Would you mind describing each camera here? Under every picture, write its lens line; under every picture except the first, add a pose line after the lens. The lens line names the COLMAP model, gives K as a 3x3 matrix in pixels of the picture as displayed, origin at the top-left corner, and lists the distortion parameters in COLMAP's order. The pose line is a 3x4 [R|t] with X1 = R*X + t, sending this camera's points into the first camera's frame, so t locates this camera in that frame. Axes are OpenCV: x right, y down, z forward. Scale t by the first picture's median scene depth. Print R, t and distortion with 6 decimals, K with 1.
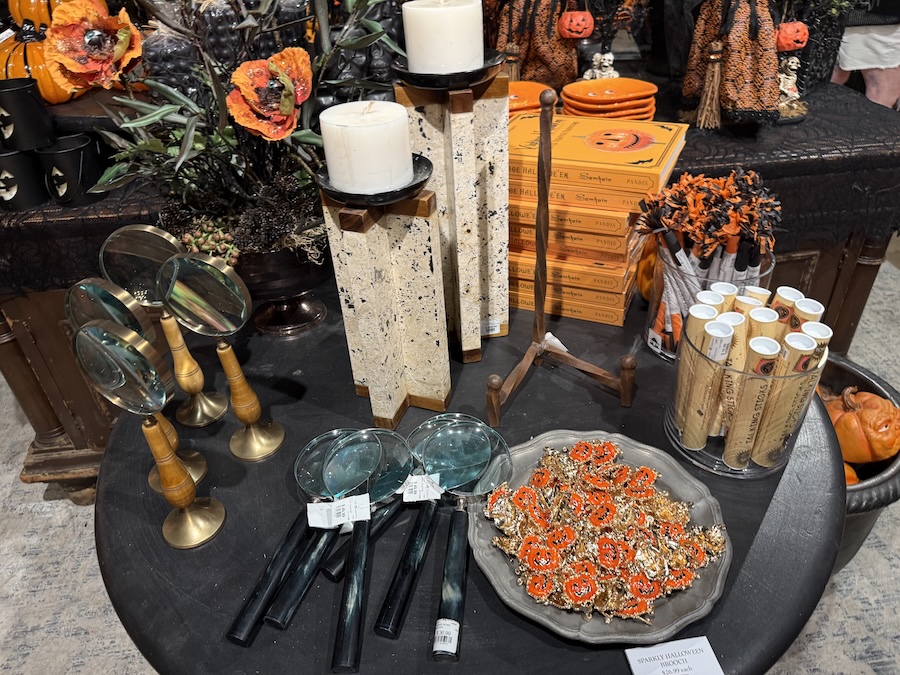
lens RADIAL K [[645.2, 0, 450.0], [0, 645.2, 337.5], [0, 0, 1]] dist [0.083796, -0.095526]
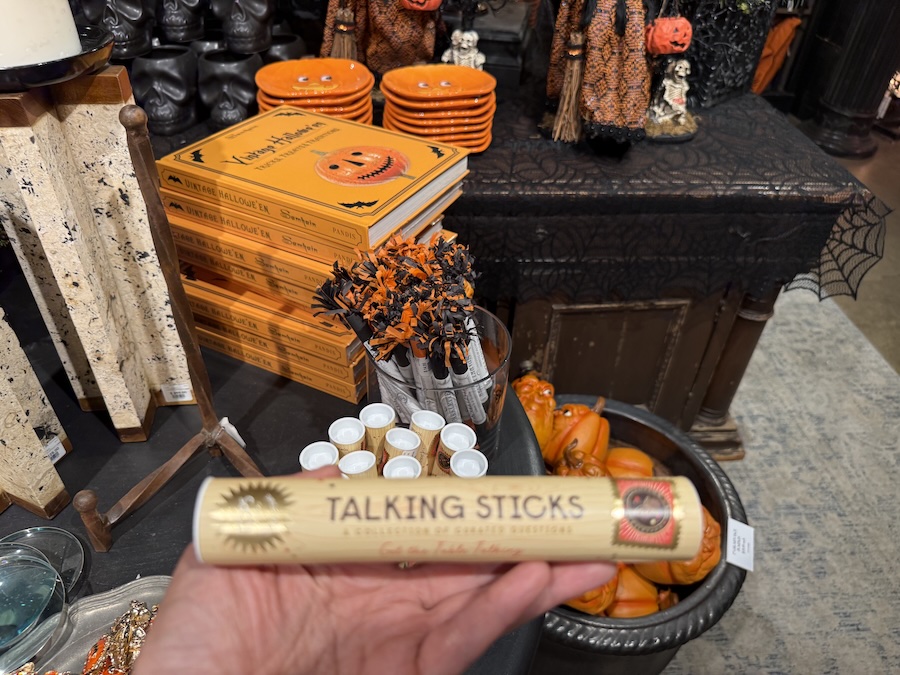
lens RADIAL K [[647.0, 0, 428.3], [0, 647.0, 345.2], [0, 0, 1]] dist [0.089448, -0.164411]
pose [[0.995362, 0.095794, -0.008805, 0.268551], [-0.094814, 0.992395, 0.078499, -0.119996], [0.016257, -0.077300, 0.996875, 0.175615]]
